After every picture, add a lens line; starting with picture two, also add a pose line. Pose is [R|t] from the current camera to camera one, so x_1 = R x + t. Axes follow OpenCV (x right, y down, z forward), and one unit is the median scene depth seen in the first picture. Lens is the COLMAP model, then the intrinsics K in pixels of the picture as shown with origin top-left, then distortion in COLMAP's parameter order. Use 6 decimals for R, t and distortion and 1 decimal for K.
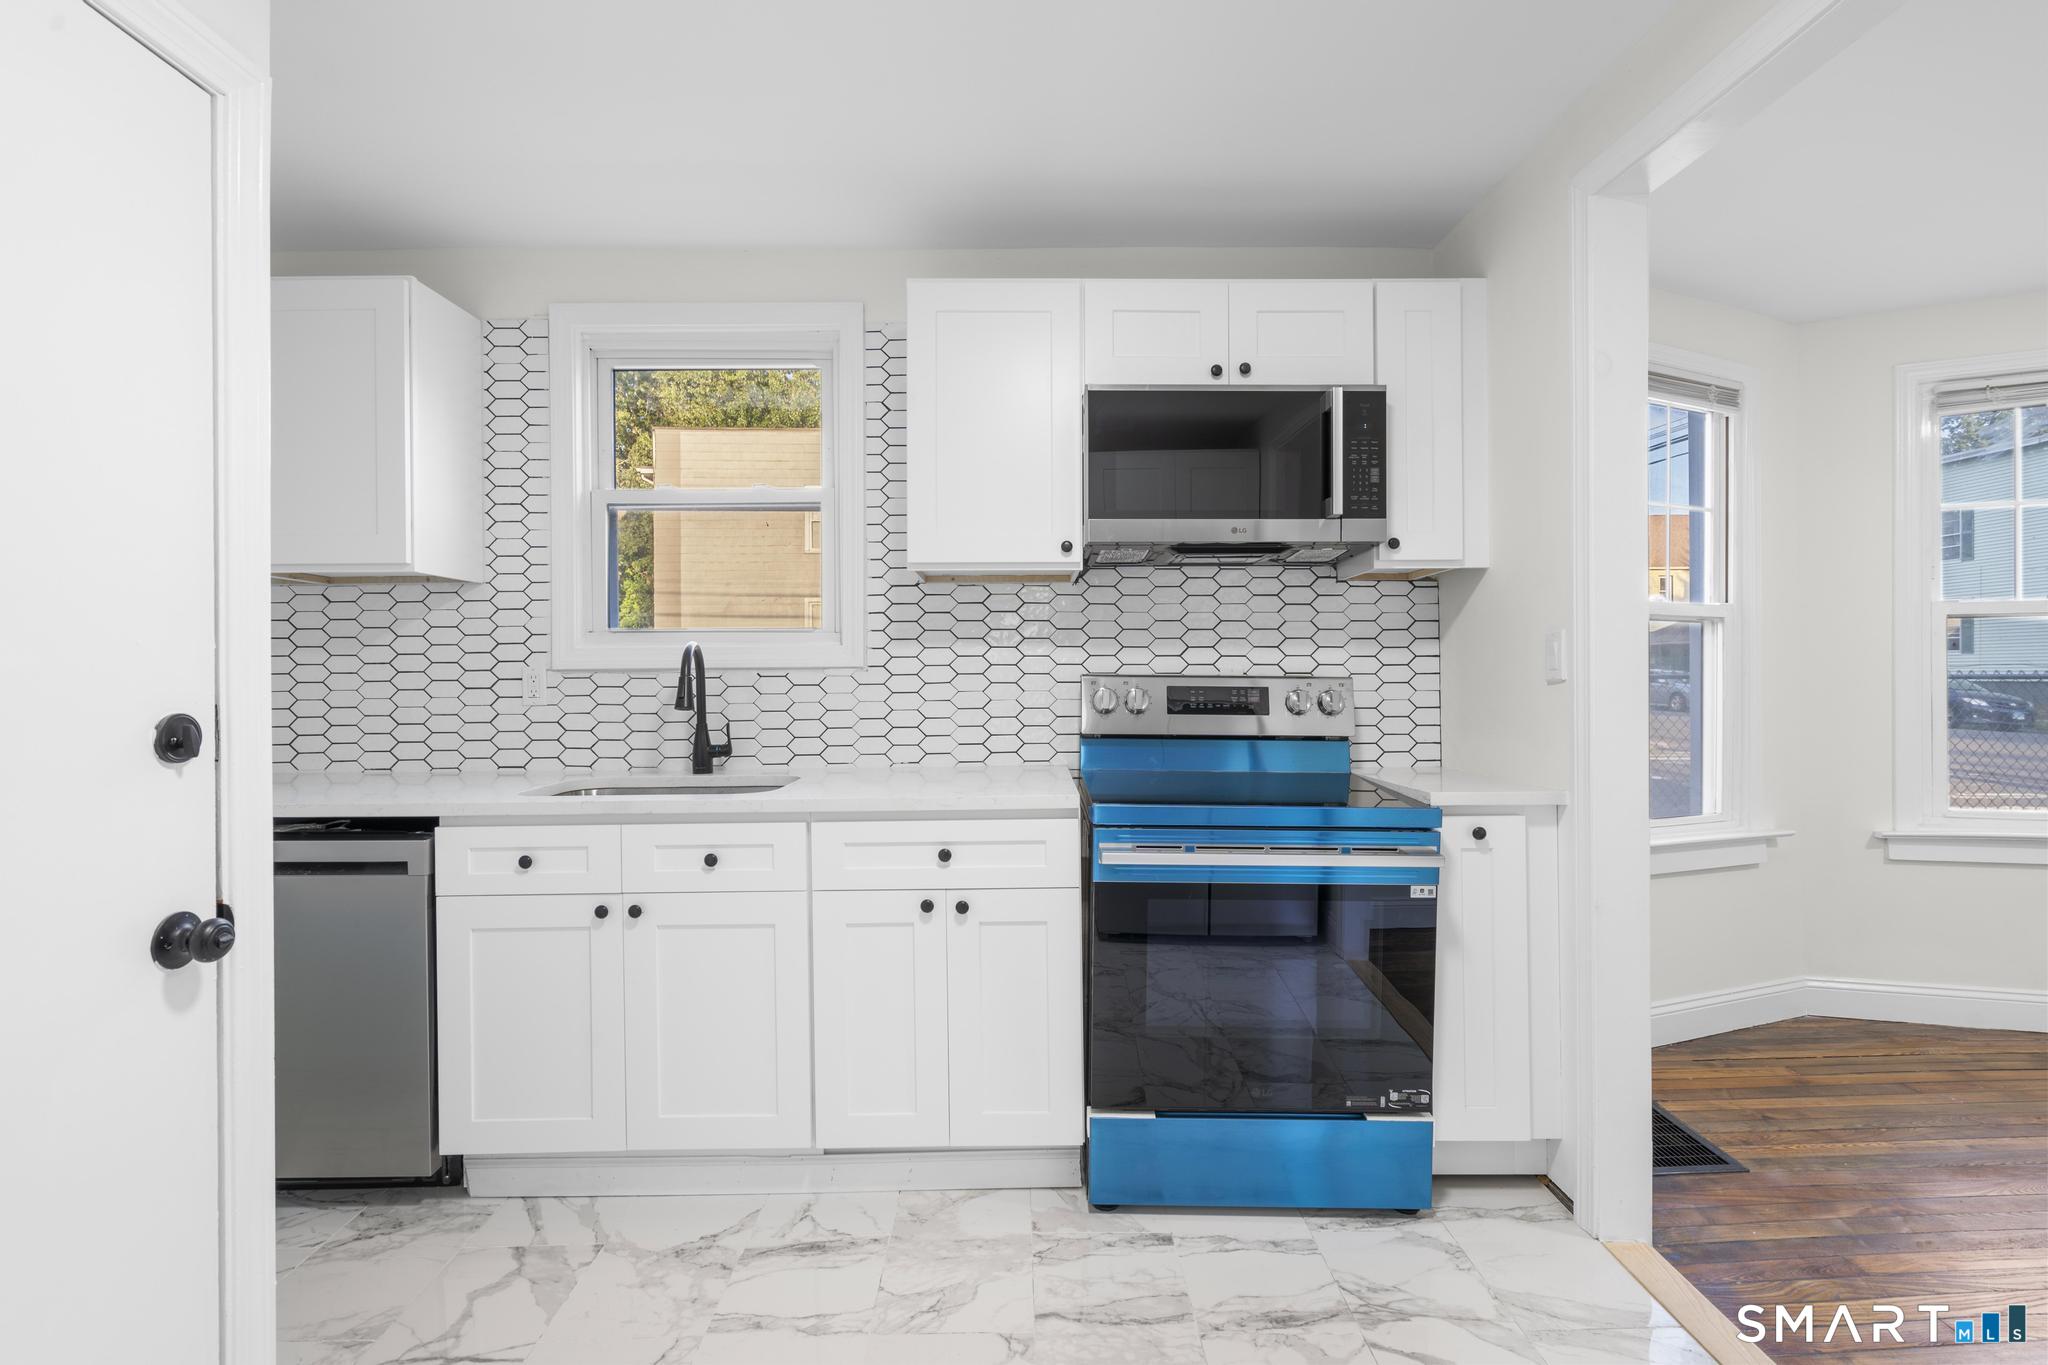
lens RADIAL K [[935.9, 0, 1028.3], [0, 935.9, 681.4], [0, 0, 1]] dist [0.001441, 0.001043]
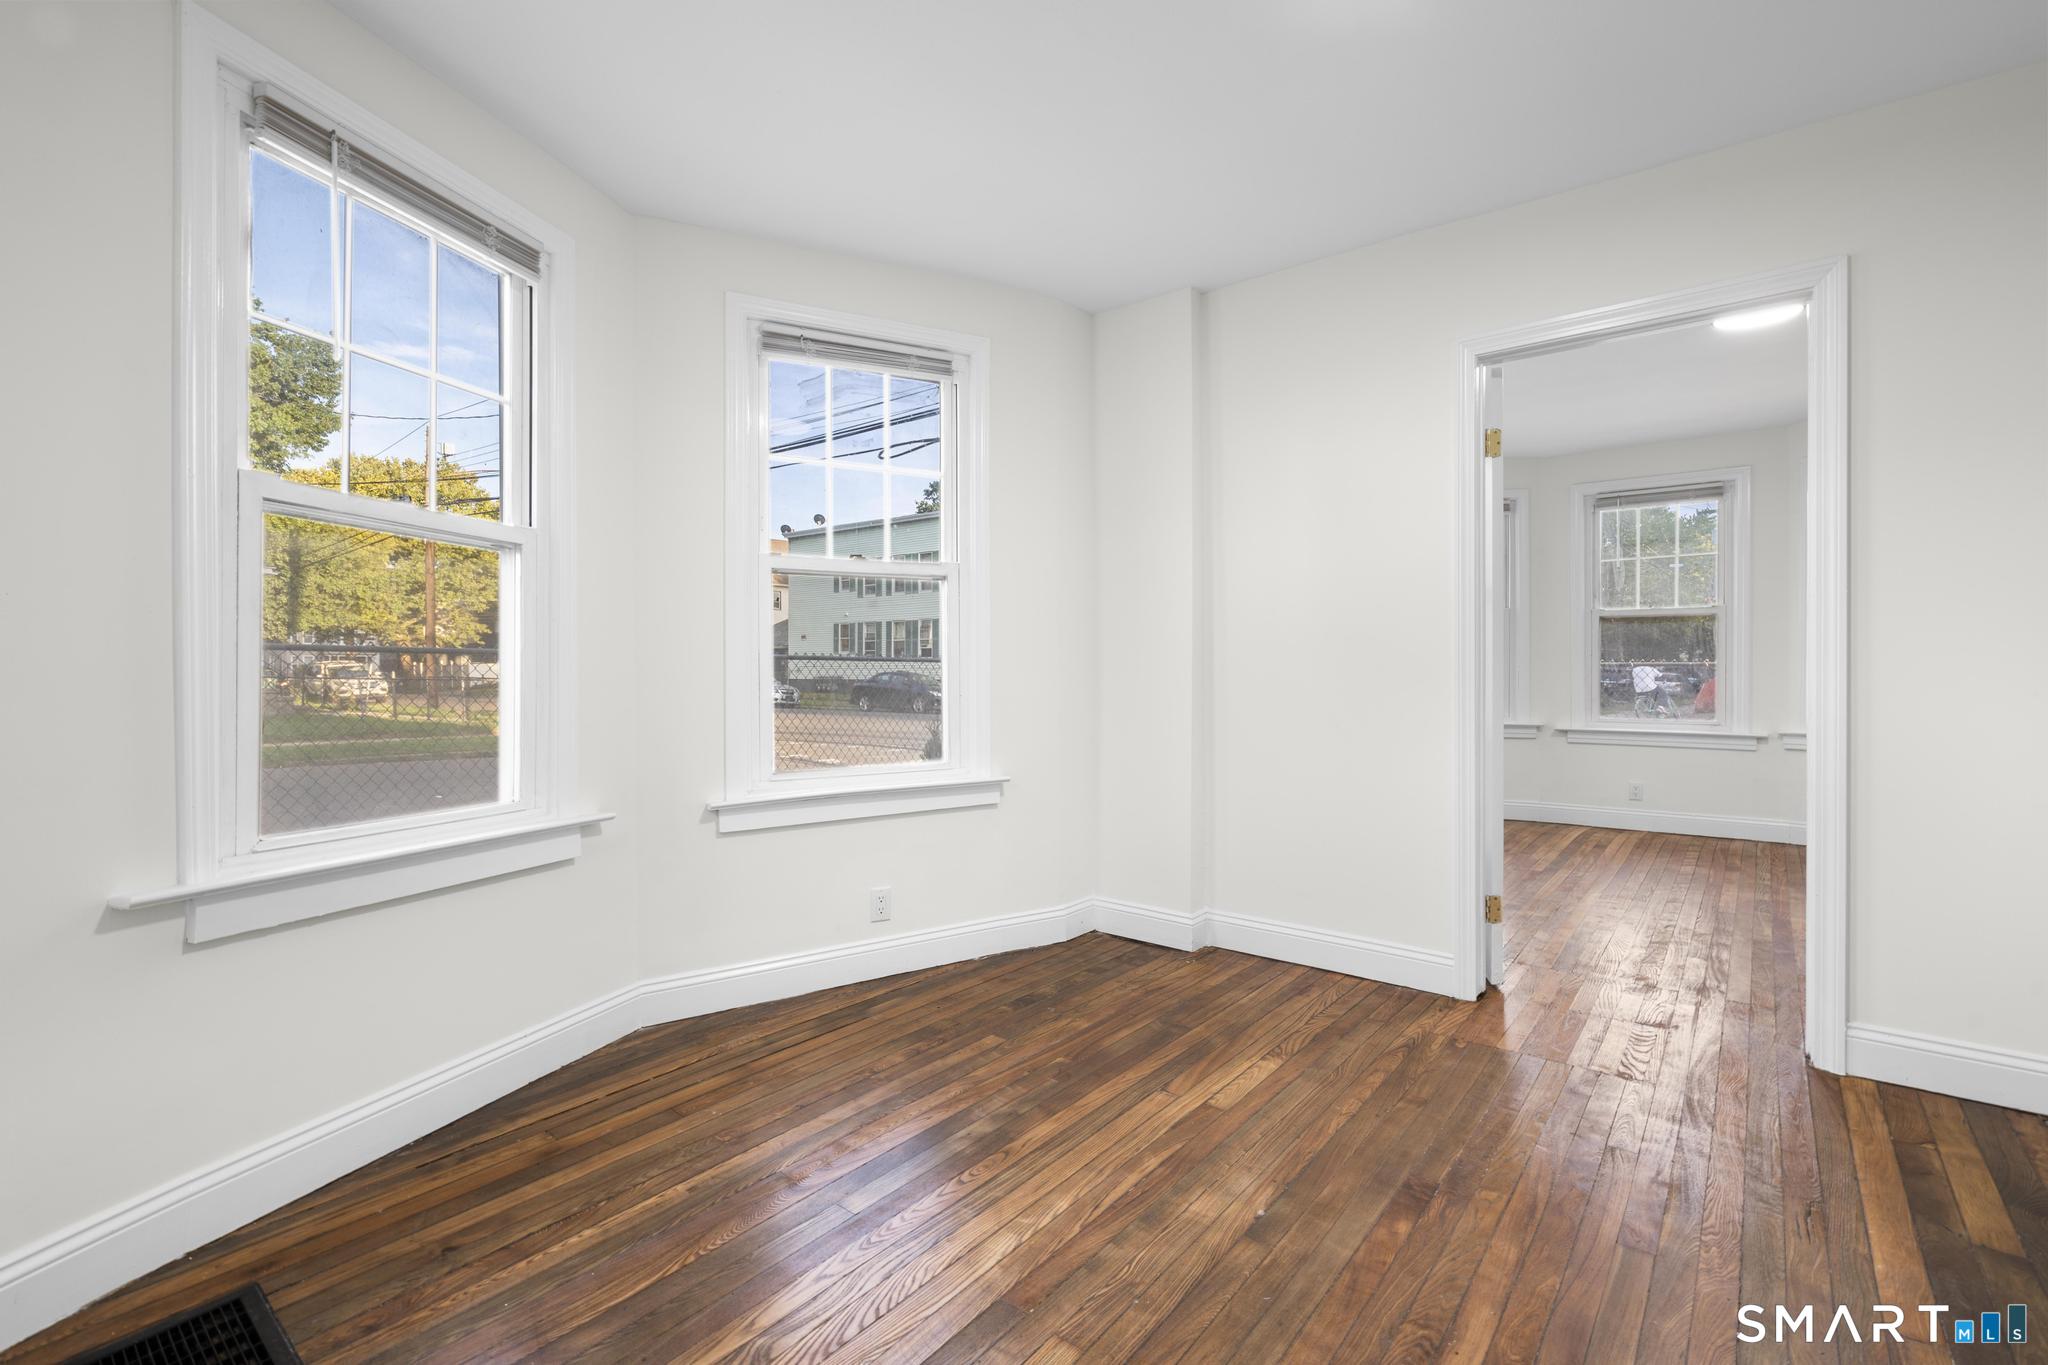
lens RADIAL K [[922.1, 0, 1037.7], [0, 922.1, 684.6], [0, 0, 1]] dist [0.000684, -0.000075]
pose [[0.635965, -0.002195, 0.771715, 0.507140], [0.003731, 0.999993, -0.000230, 0.057060], [-0.771709, 0.003026, 0.635969, 0.233613]]
